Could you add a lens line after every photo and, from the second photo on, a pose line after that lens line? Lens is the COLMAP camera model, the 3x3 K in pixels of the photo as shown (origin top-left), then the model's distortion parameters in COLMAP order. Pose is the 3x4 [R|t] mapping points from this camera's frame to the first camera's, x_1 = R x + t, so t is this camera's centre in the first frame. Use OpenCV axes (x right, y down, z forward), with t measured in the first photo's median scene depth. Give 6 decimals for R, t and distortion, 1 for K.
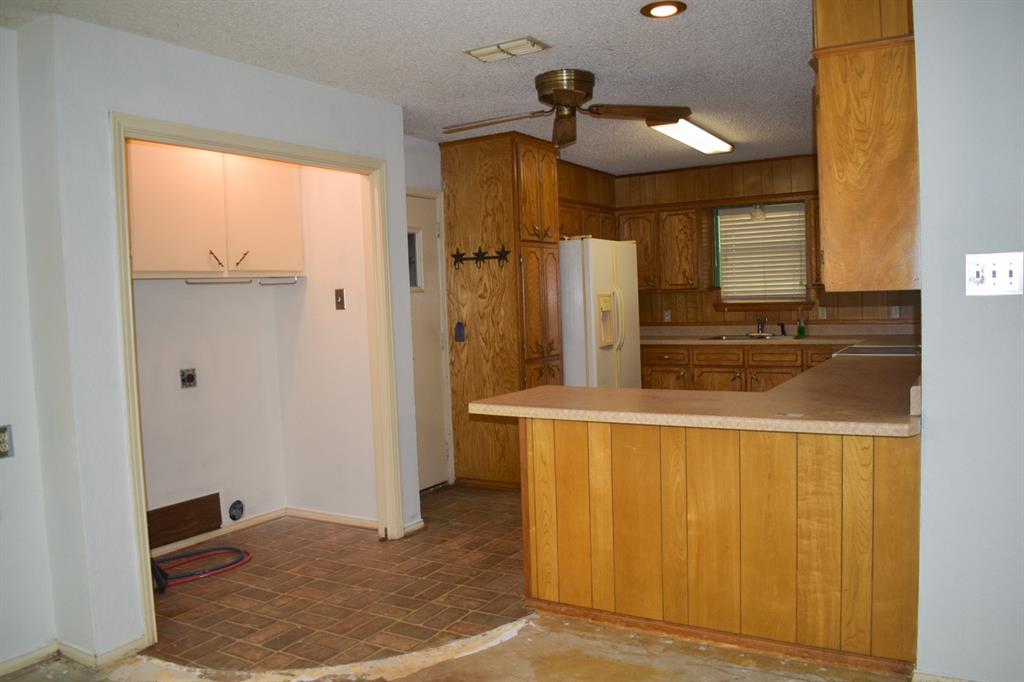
lens RADIAL K [[801.3, 0, 512.0], [0, 801.3, 341.0], [0, 0, 1]] dist [-0.090705, 0.006219]
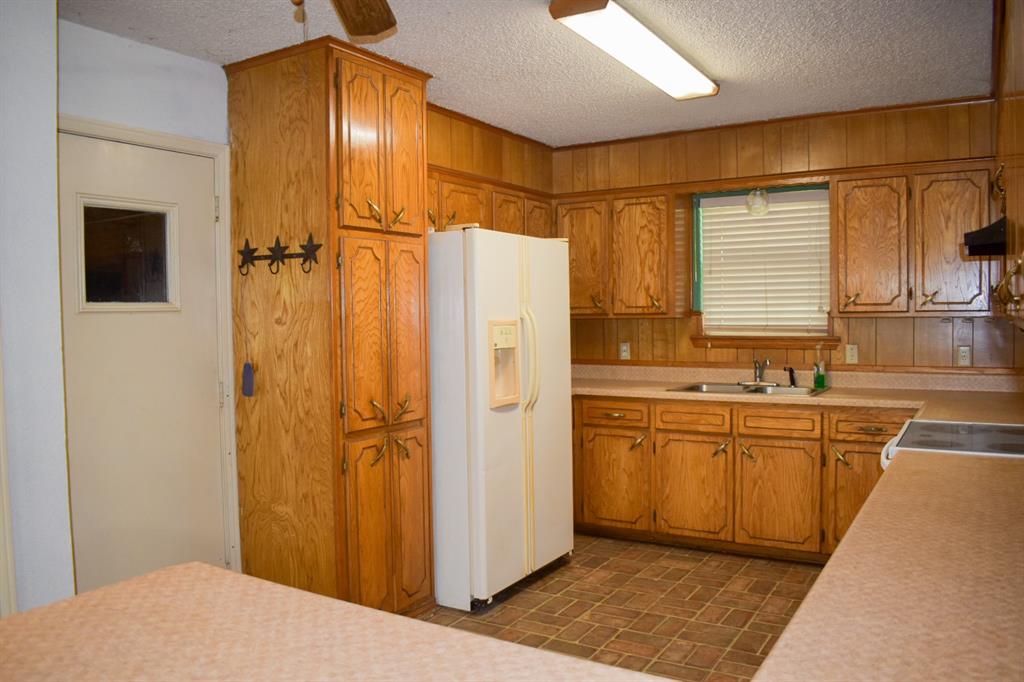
lens RADIAL K [[801.3, 0, 512.0], [0, 801.3, 341.0], [0, 0, 1]] dist [-0.090705, 0.006219]
pose [[0.999735, 0.022629, -0.004327, 0.113723], [-0.022708, 0.999559, -0.019145, -0.028479], [0.003892, 0.019238, 0.999807, 0.348821]]
